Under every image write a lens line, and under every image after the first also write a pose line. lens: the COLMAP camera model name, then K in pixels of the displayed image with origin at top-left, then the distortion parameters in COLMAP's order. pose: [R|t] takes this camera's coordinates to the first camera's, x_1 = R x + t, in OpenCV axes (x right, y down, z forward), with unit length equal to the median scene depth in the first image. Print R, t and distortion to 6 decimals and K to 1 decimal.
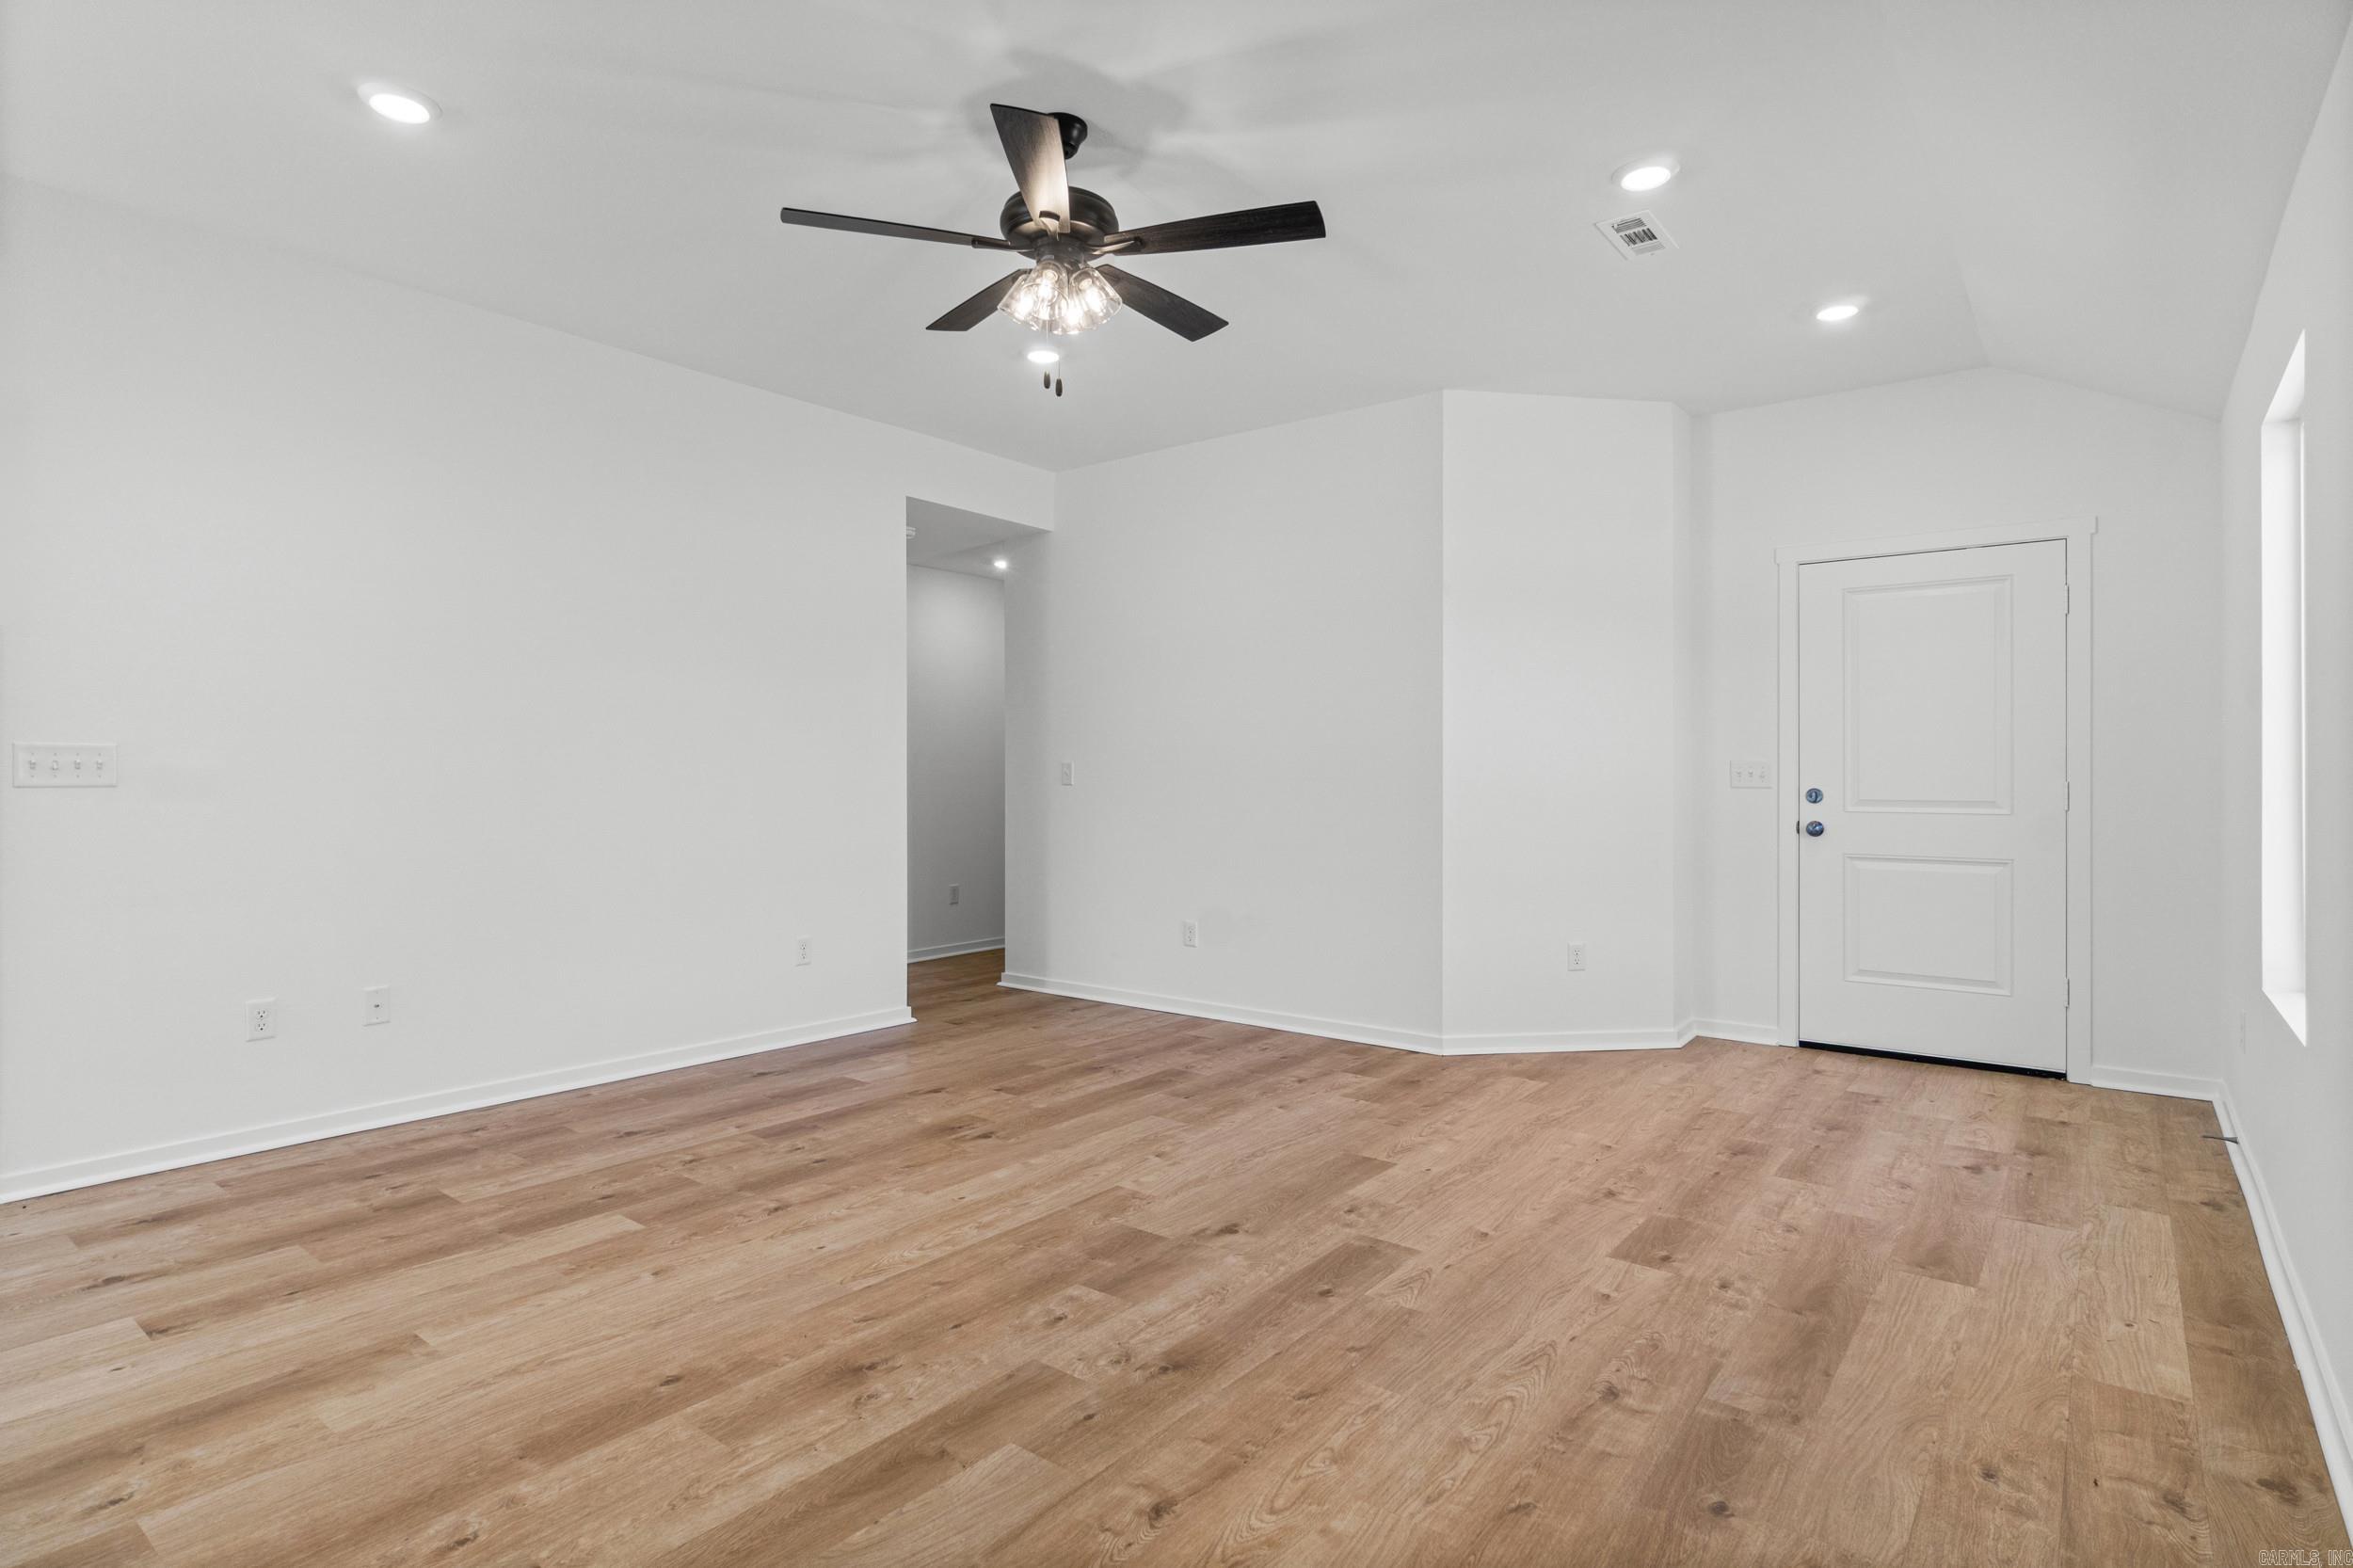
lens RADIAL K [[1209.2, 0, 1153.7], [0, 1209.2, 773.4], [0, 0, 1]] dist [-0.007979, 0.004194]
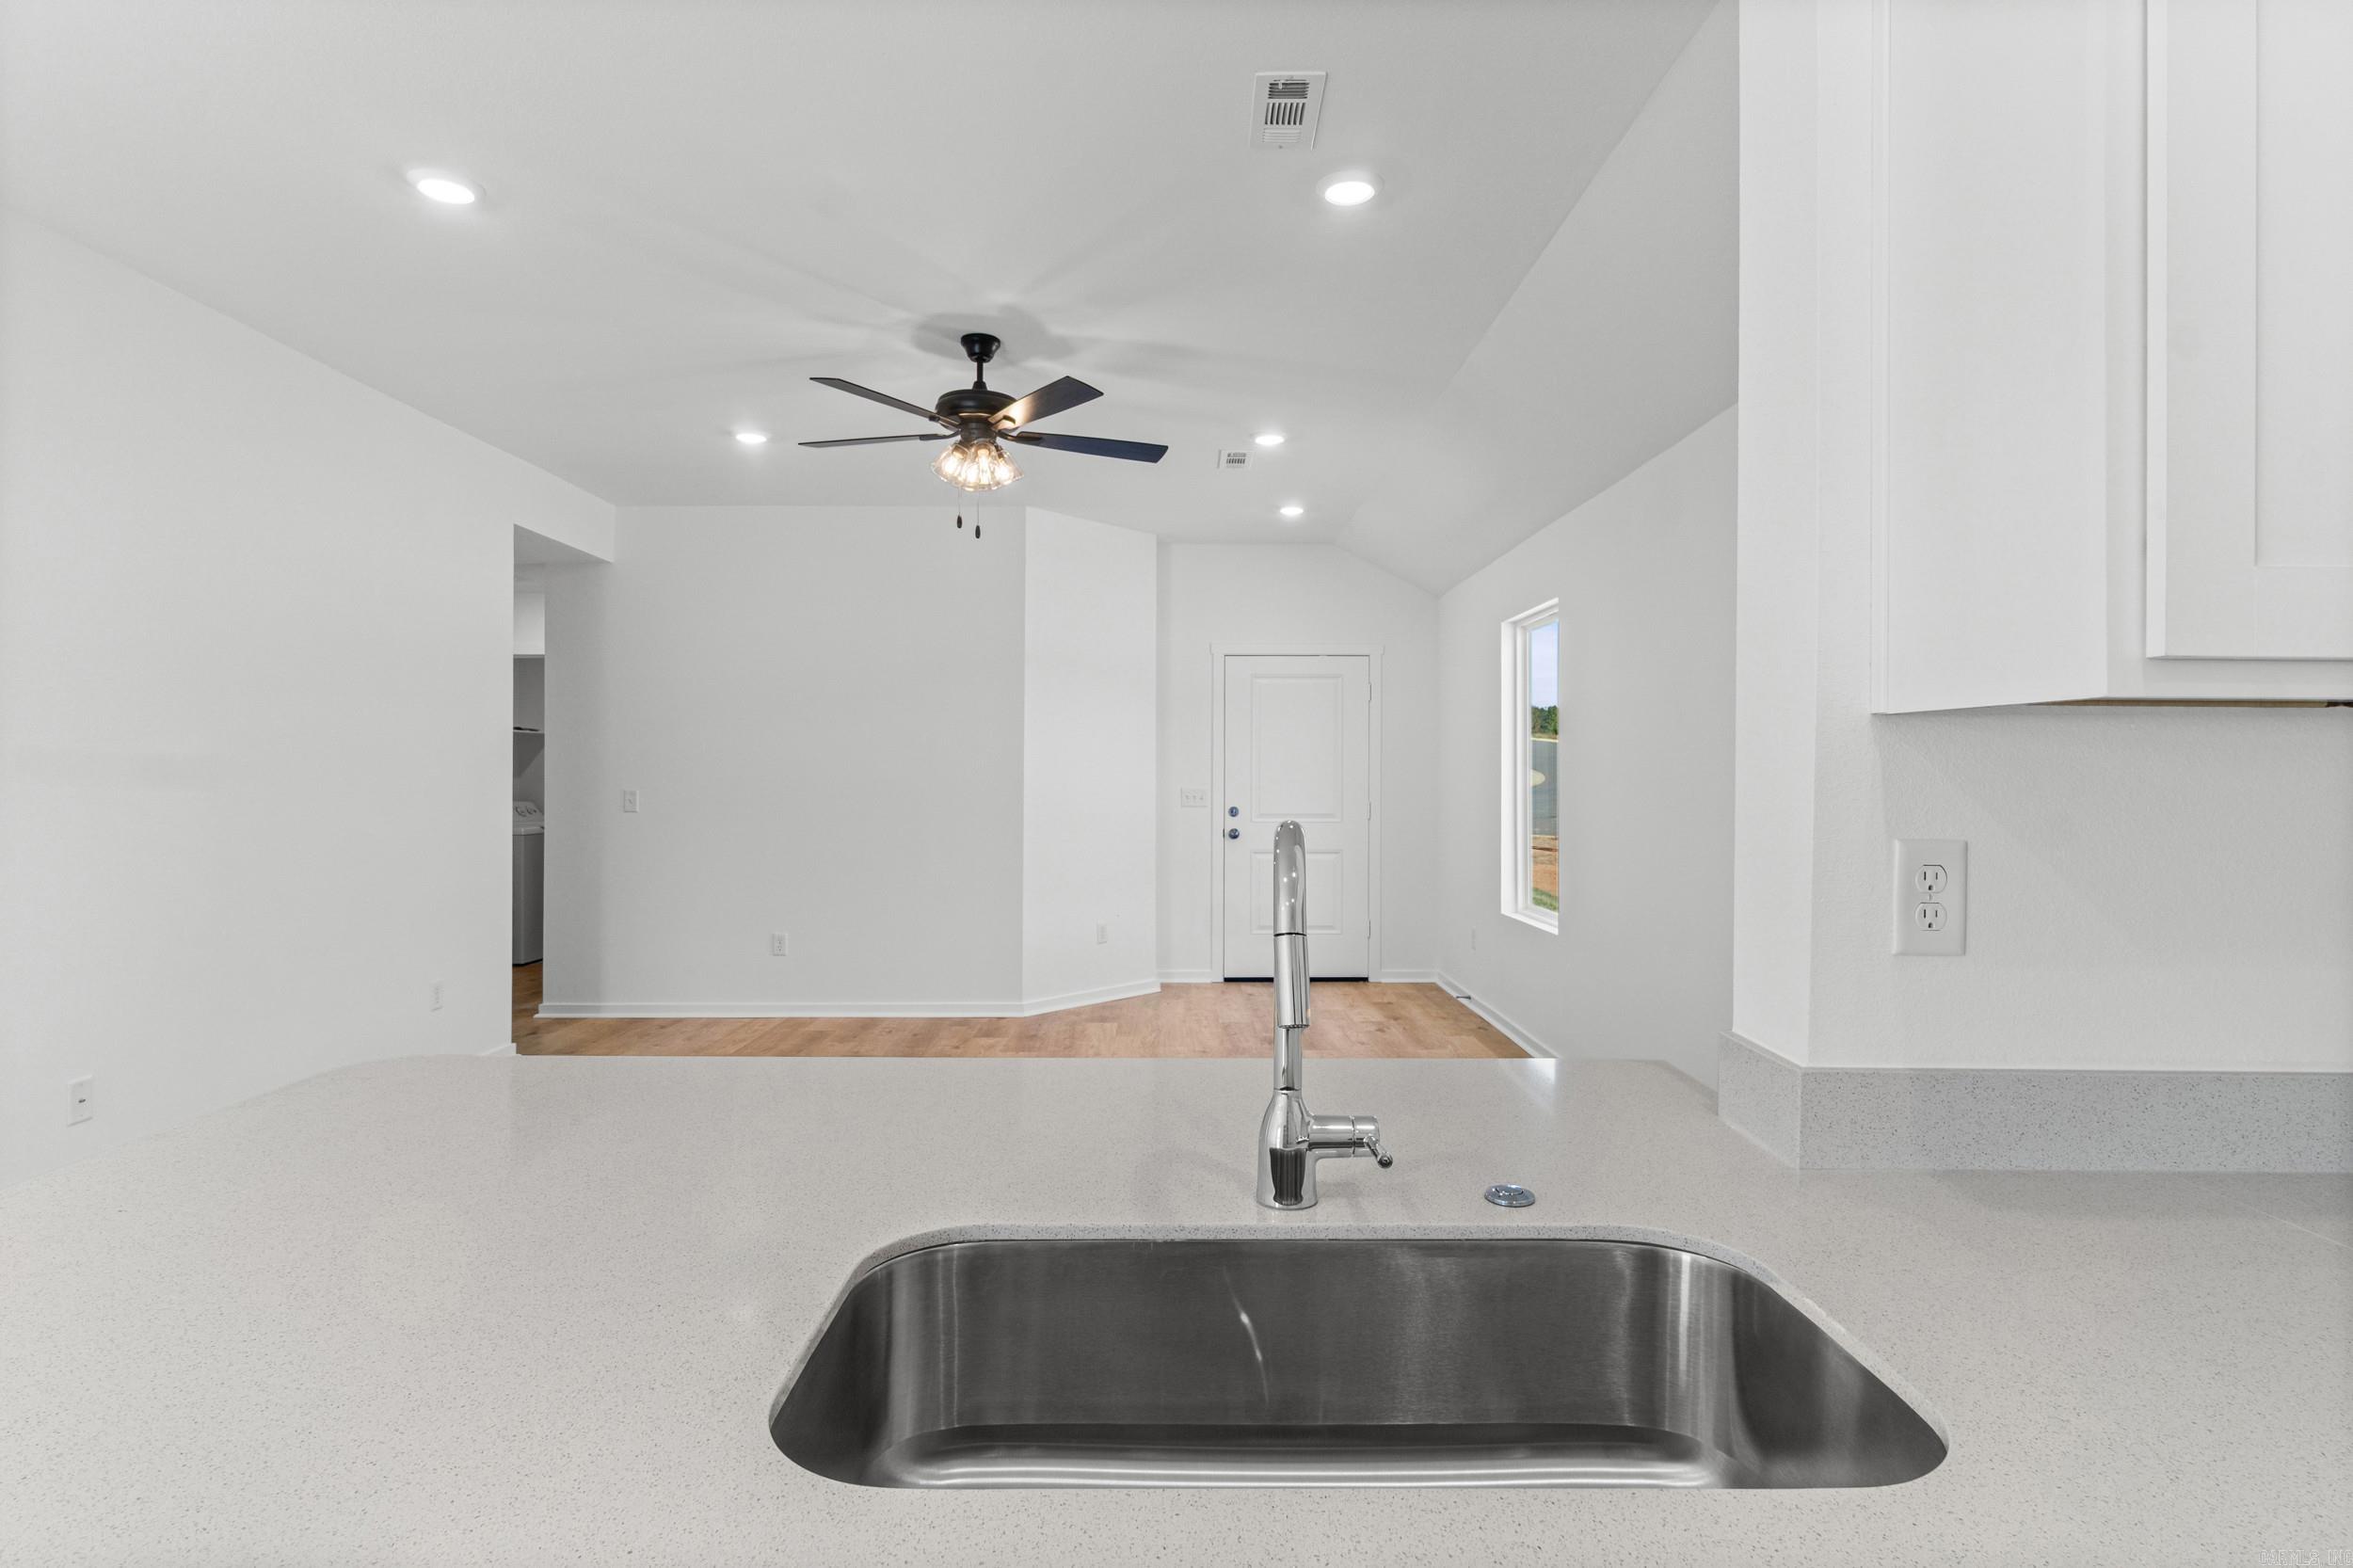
lens RADIAL K [[1209.2, 0, 1177.6], [0, 1209.2, 768.5], [0, 0, 1]] dist [-0.007979, 0.004194]
pose [[0.774215, 0.002138, 0.632919, -0.627930], [0.000488, 0.999992, -0.003976, -0.040297], [-0.632923, 0.003387, 0.774208, -0.156592]]
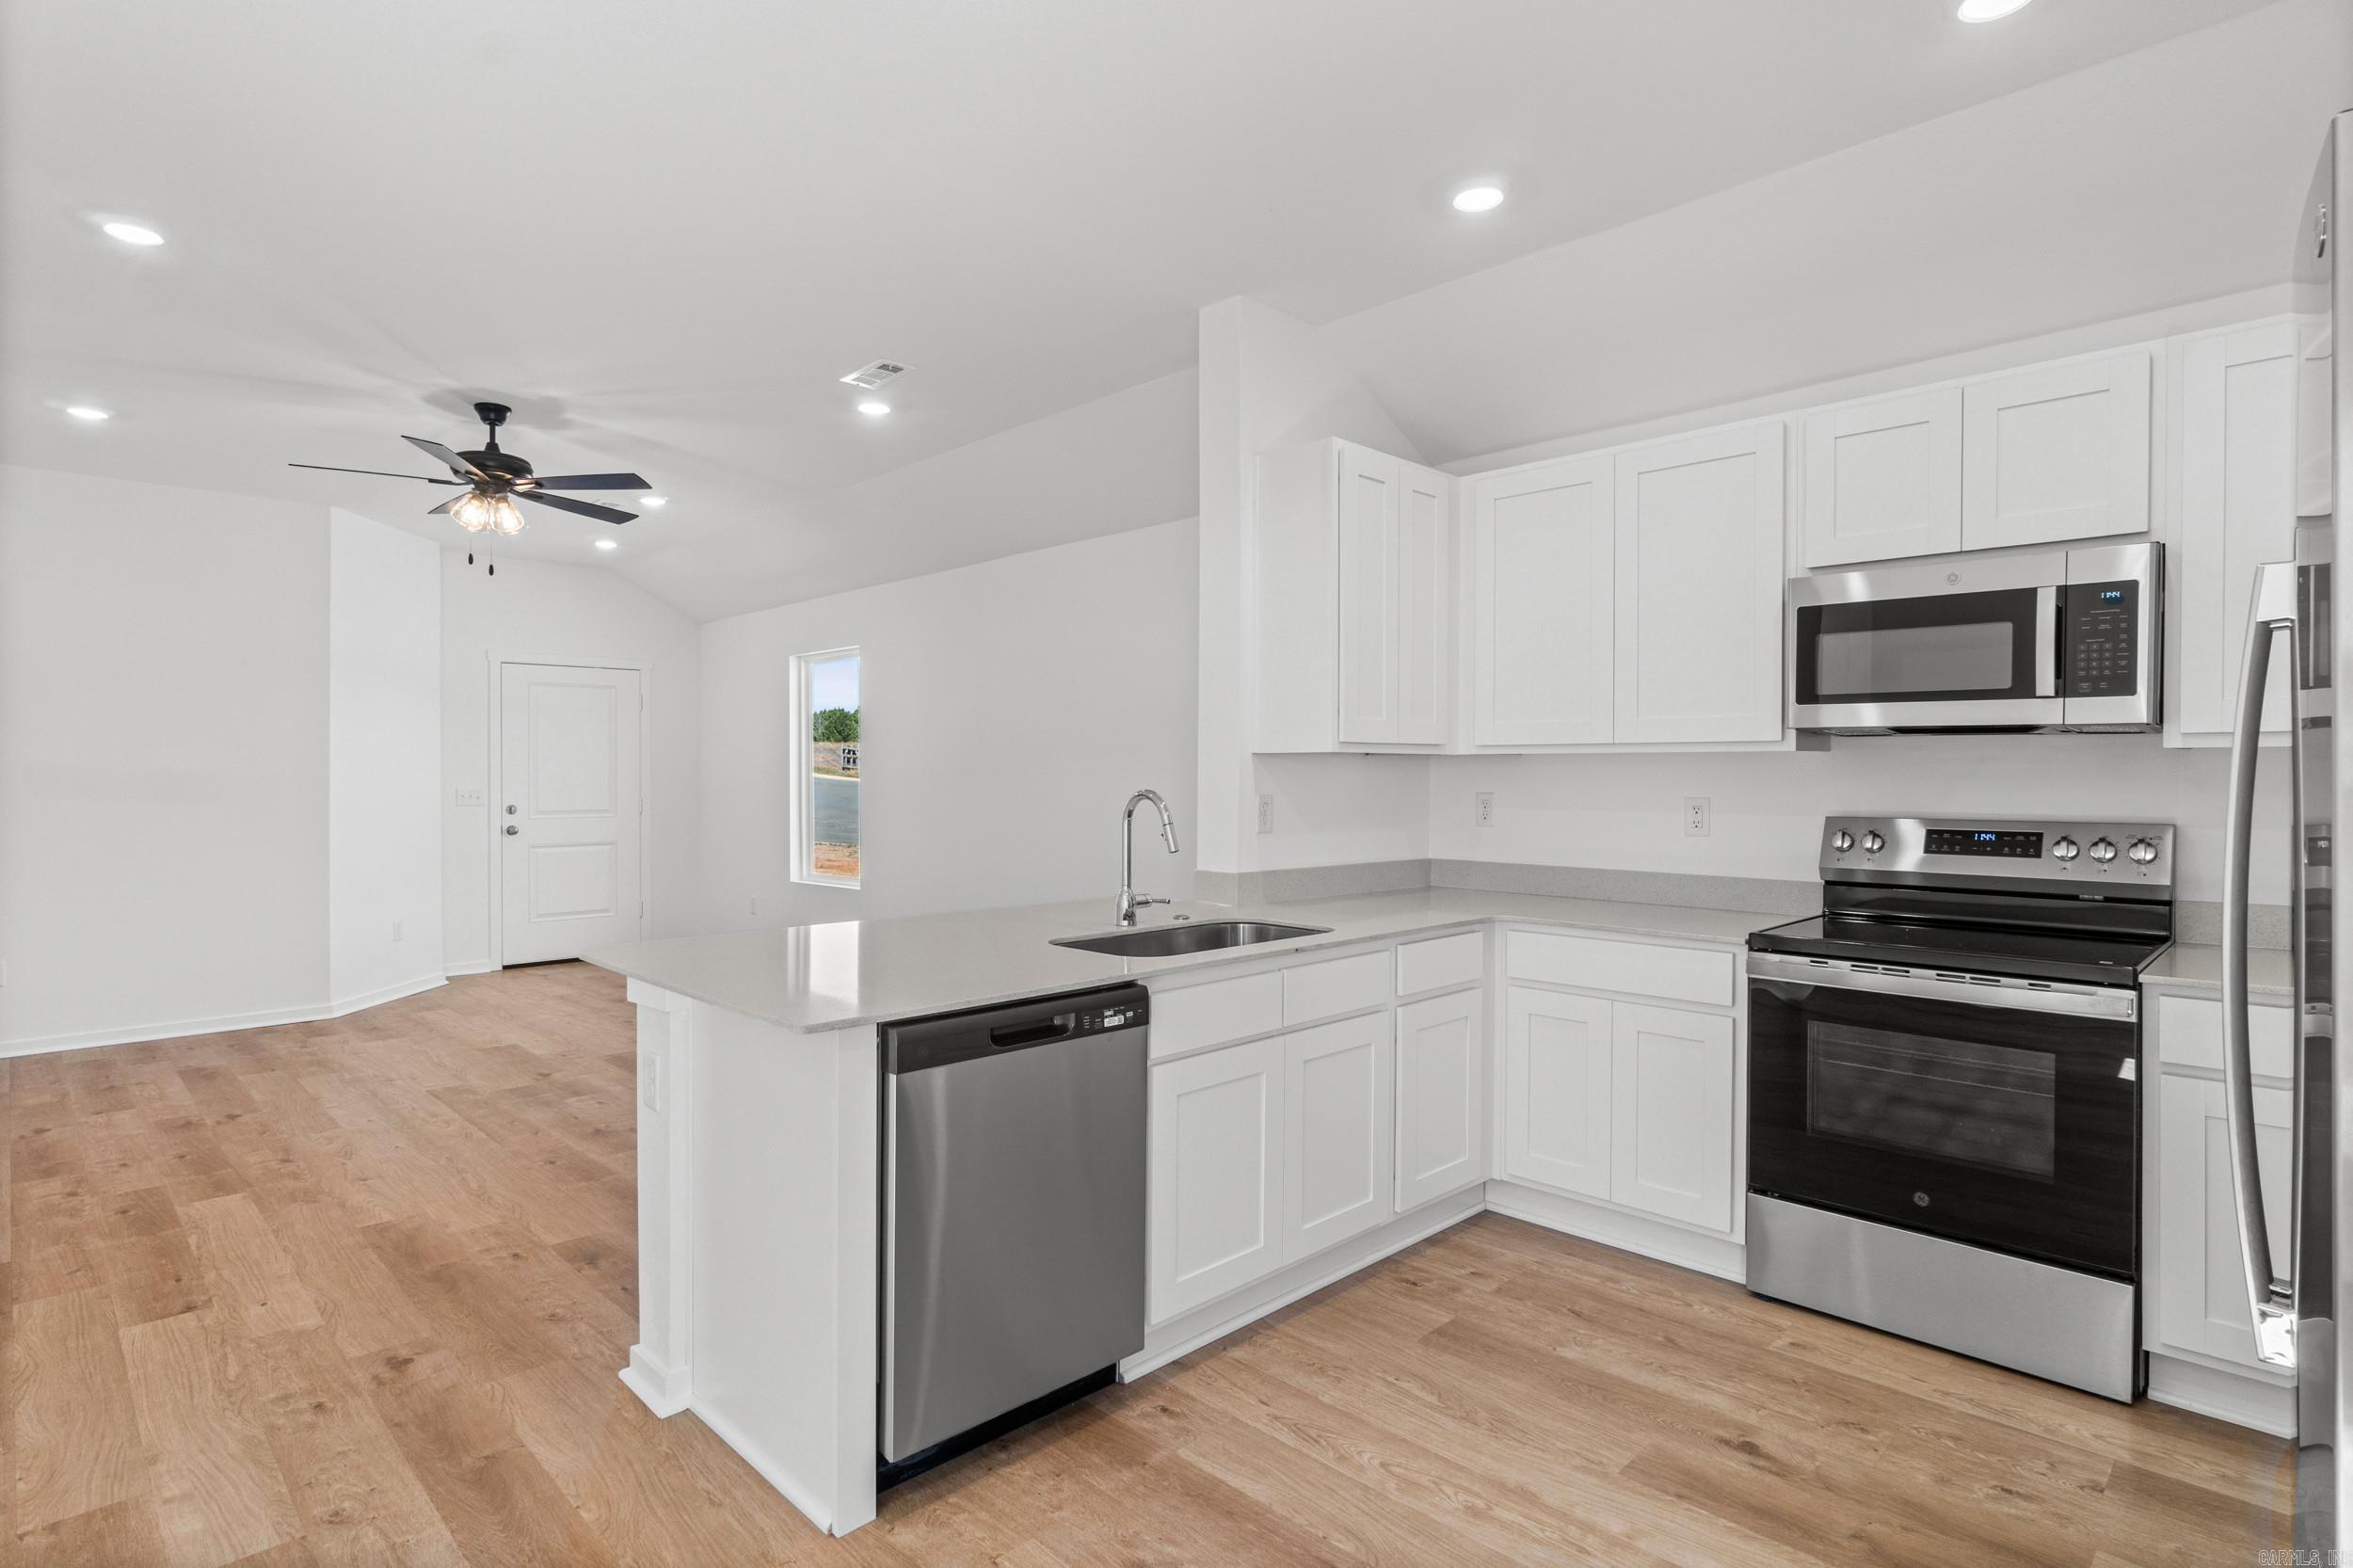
lens RADIAL K [[1209.2, 0, 1160.9], [0, 1209.2, 787.1], [0, 0, 1]] dist [-0.007979, 0.004194]
pose [[0.123852, -0.013999, 0.992202, -1.285228], [0.003549, 0.999900, 0.013664, -0.041869], [-0.992294, 0.001829, 0.123890, -0.064406]]
